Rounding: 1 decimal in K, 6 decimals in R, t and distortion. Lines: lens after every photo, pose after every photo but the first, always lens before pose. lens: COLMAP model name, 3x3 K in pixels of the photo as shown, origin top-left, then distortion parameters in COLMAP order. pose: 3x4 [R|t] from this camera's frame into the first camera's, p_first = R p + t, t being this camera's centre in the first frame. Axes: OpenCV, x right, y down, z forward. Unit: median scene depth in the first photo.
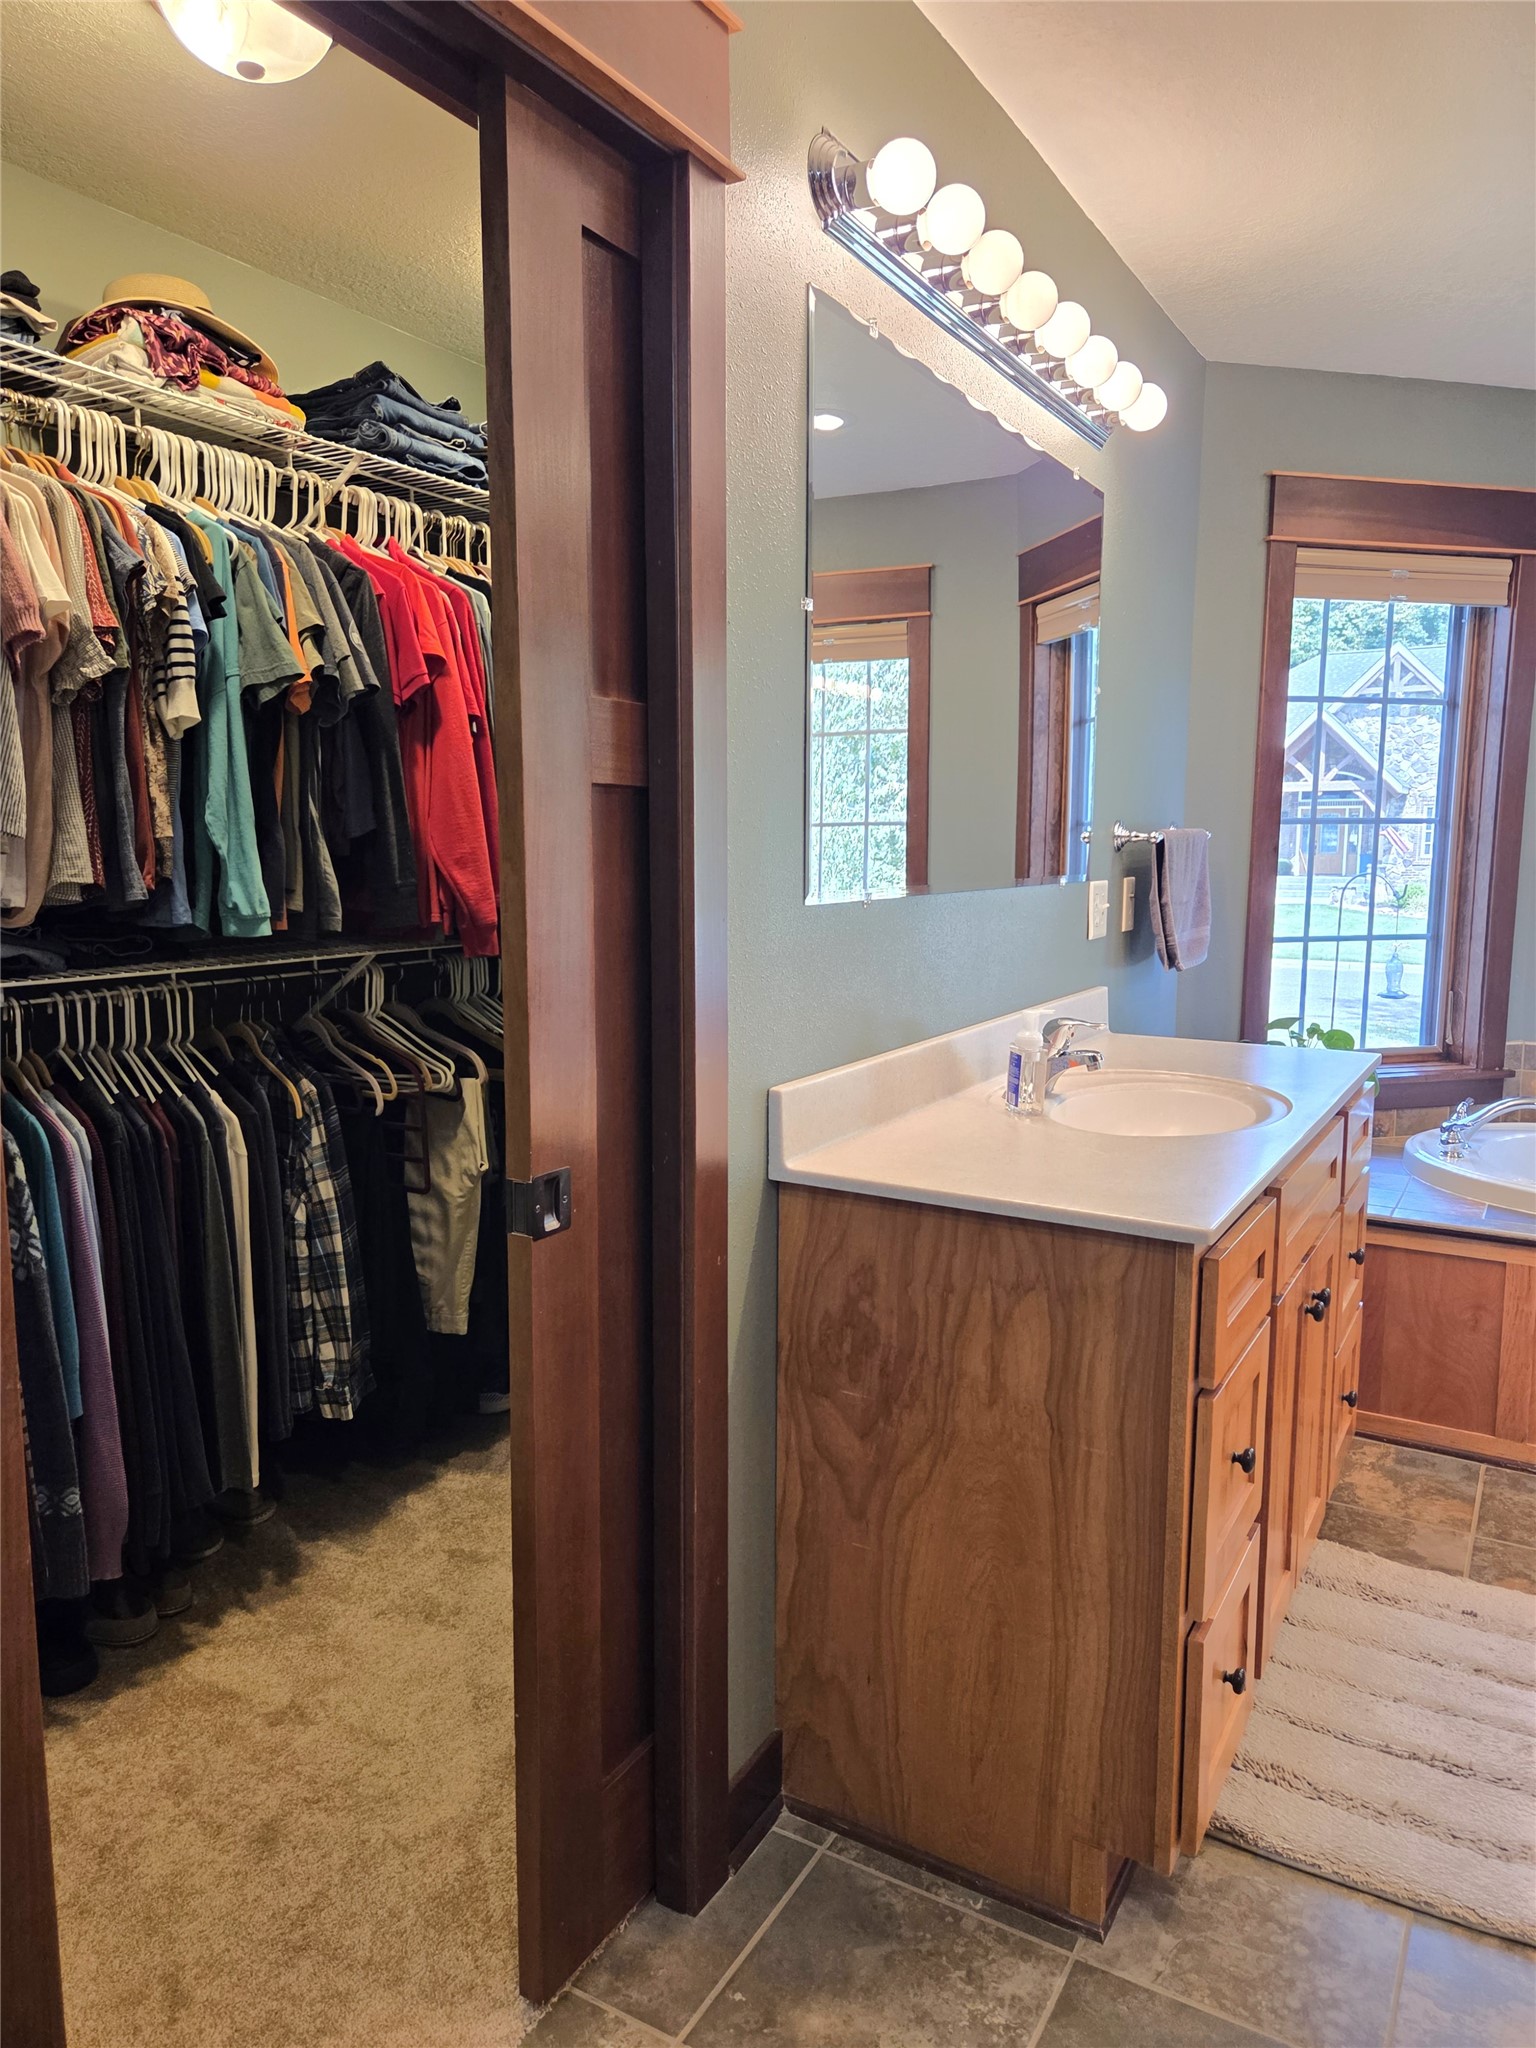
lens RADIAL K [[1384.3, 0, 780.4], [0, 1384.3, 1013.9], [0, 0, 1]] dist [0.079578, -0.058266]
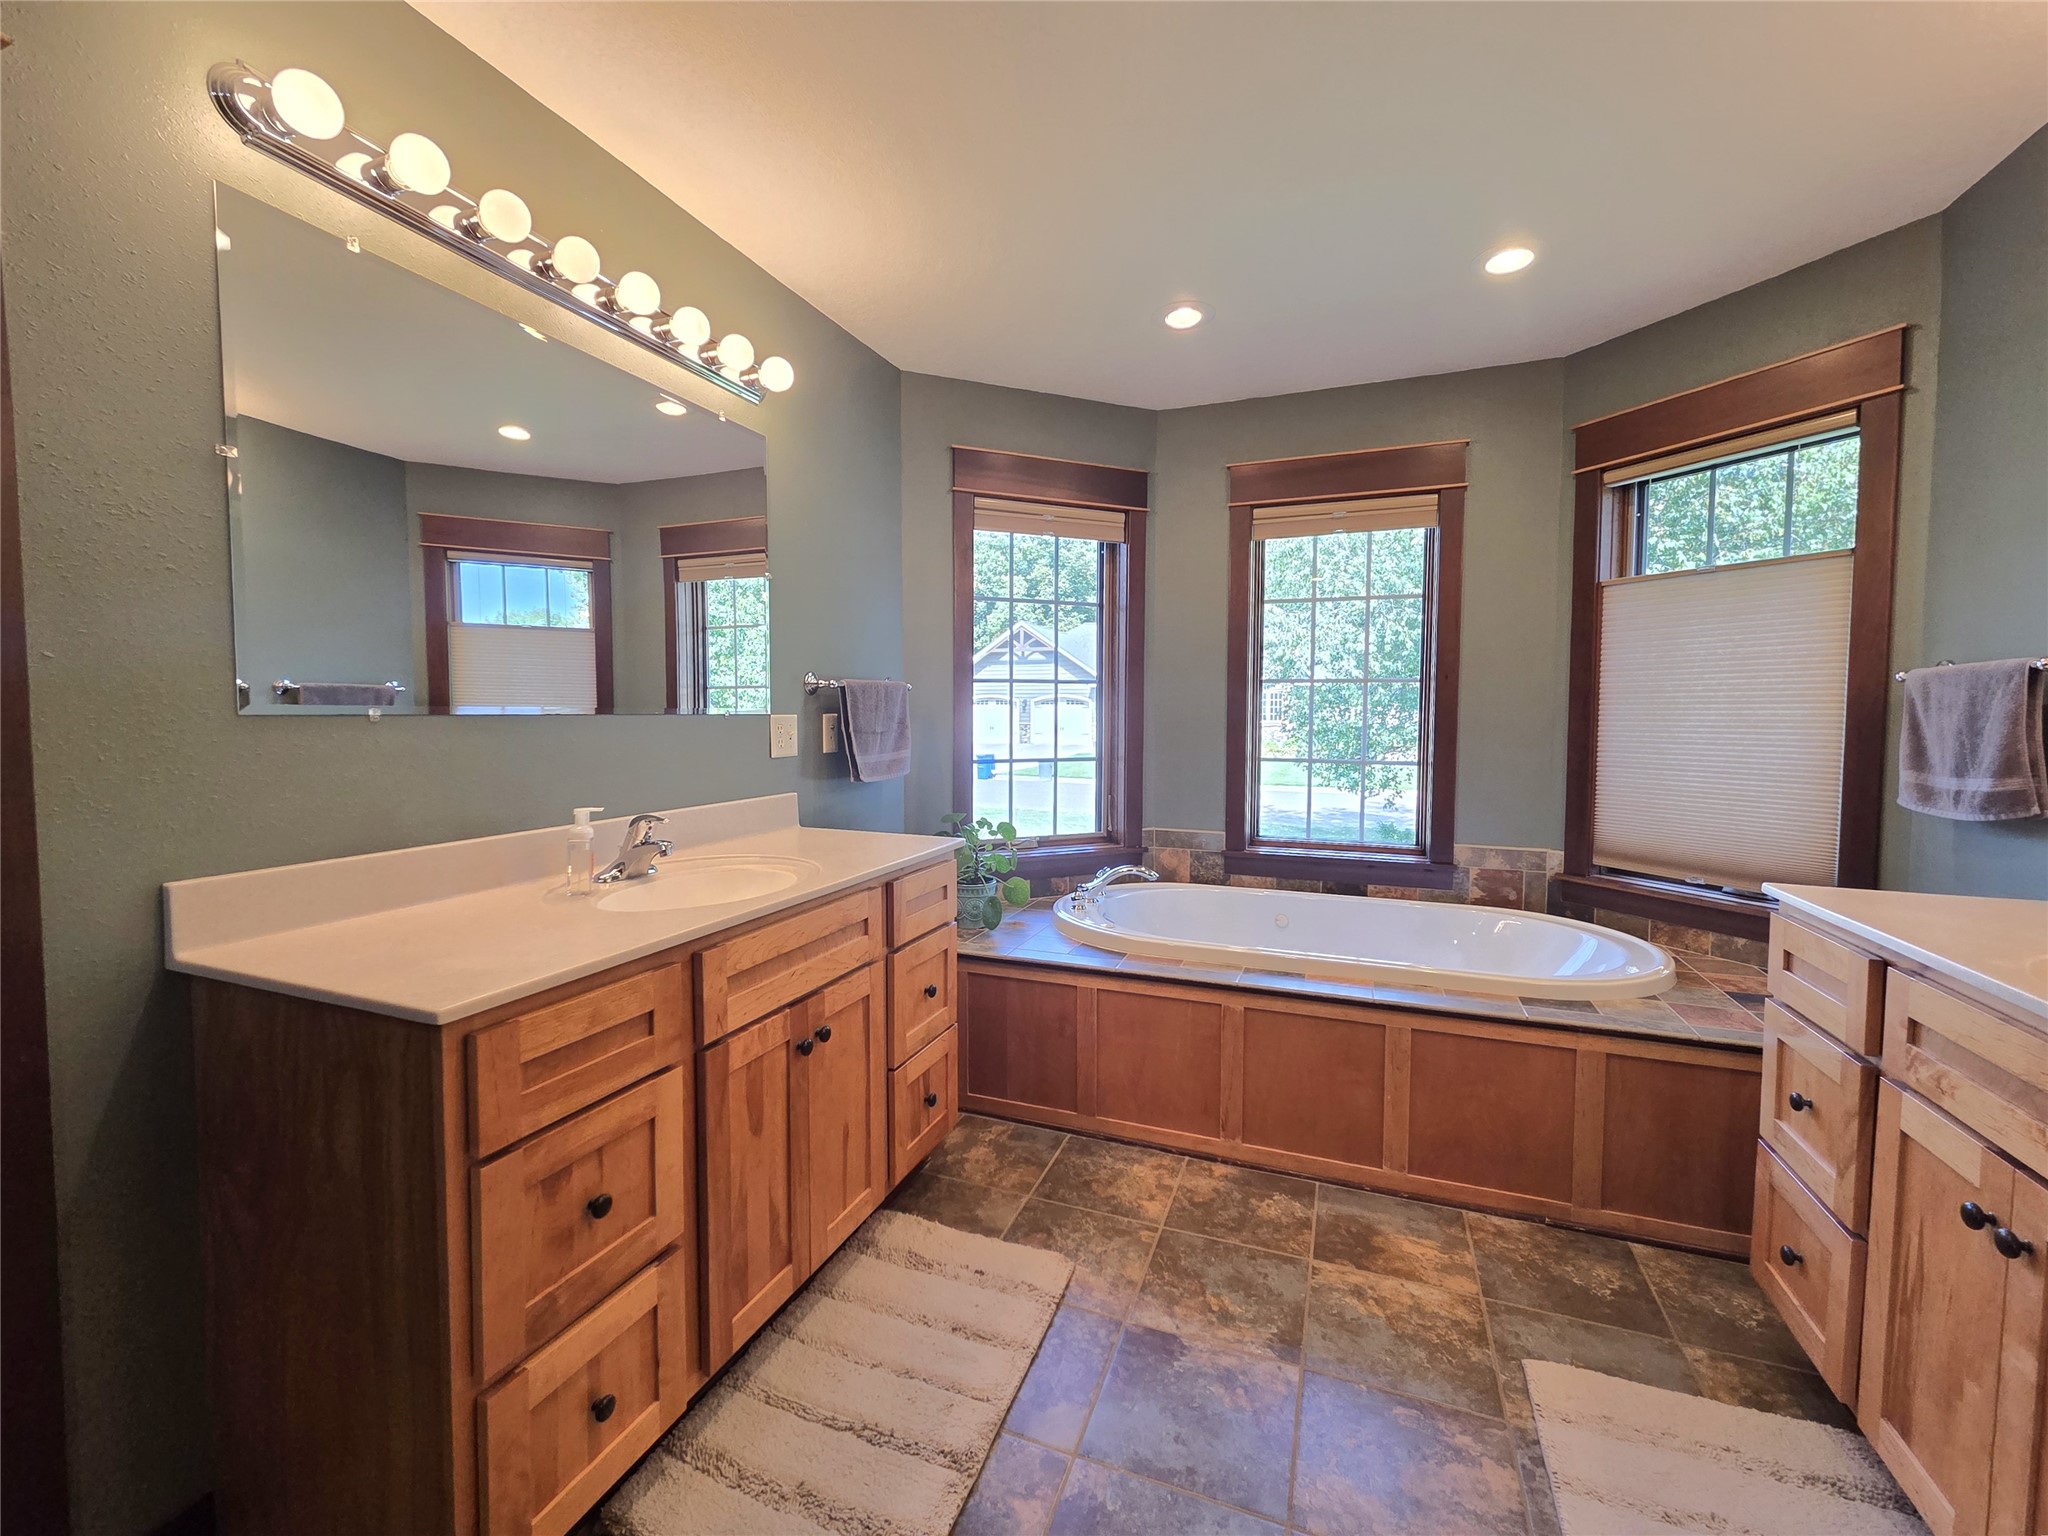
lens RADIAL K [[852.6, 0, 1015.2], [0, 852.6, 754.6], [0, 0, 1]] dist [0.004053, -0.001116]
pose [[0.989995, -0.008830, 0.140827, 0.323732], [0.019585, 0.996978, -0.075169, 0.009221], [-0.139738, 0.077175, 0.987176, 0.148902]]
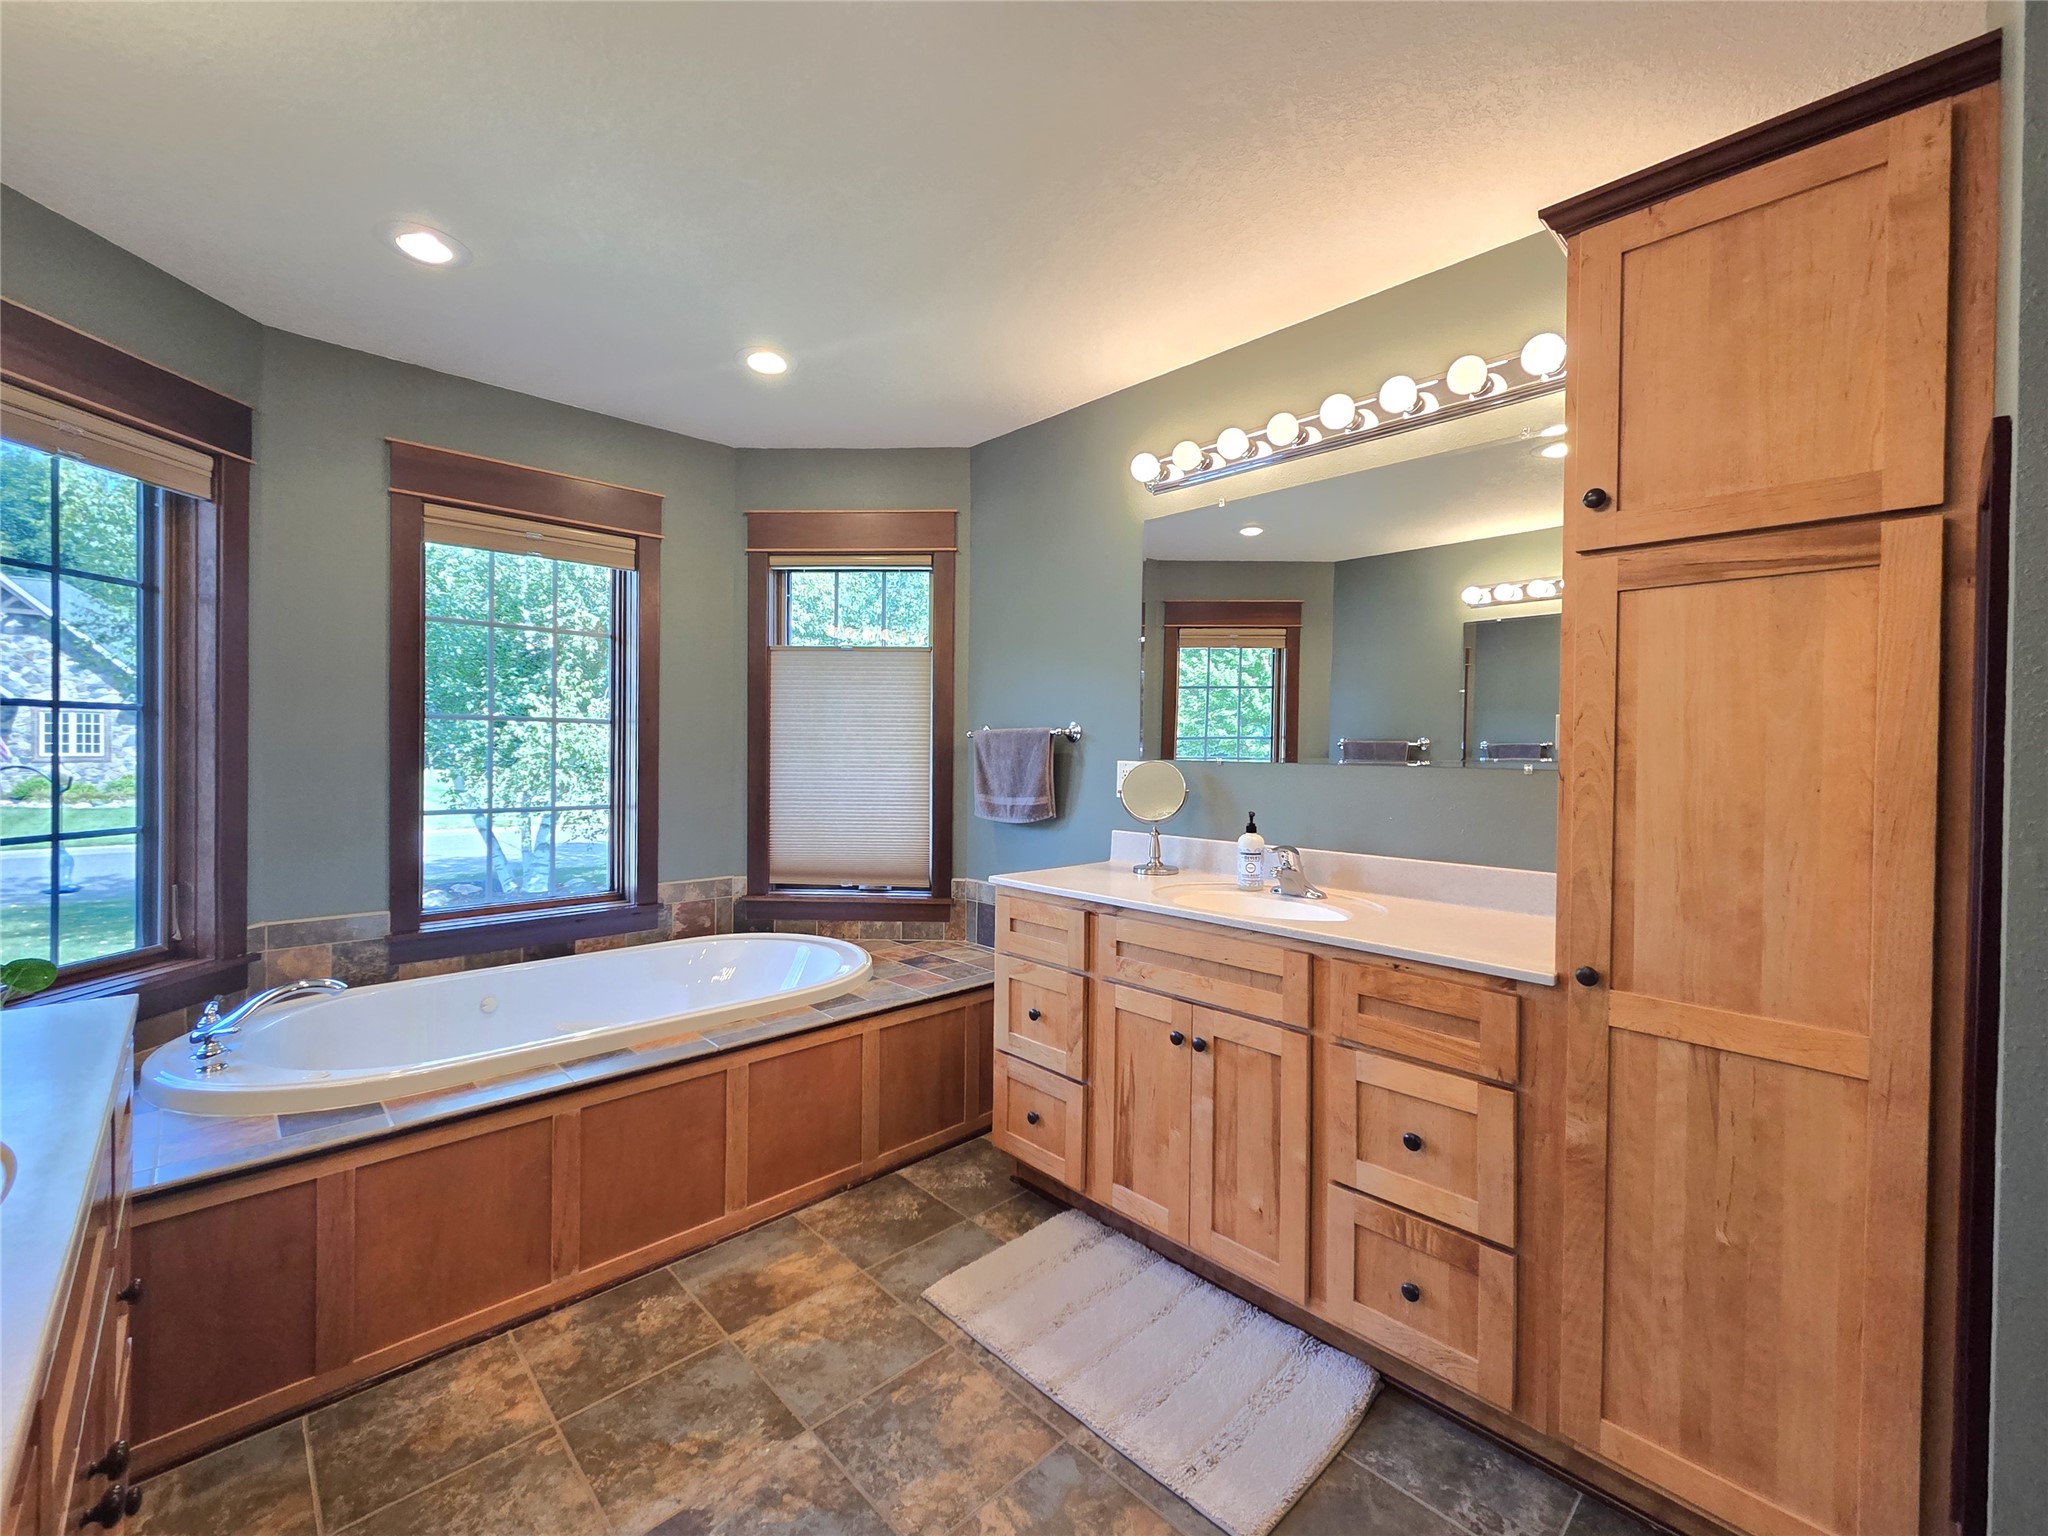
lens RADIAL K [[852.6, 0, 1021.4], [0, 852.6, 755.9], [0, 0, 1]] dist [0.004053, -0.001116]
pose [[0.284603, -0.009201, 0.958601, 0.109407], [0.112860, 0.993322, -0.023973, -0.031116], [-0.951979, 0.115011, 0.283741, 0.358627]]
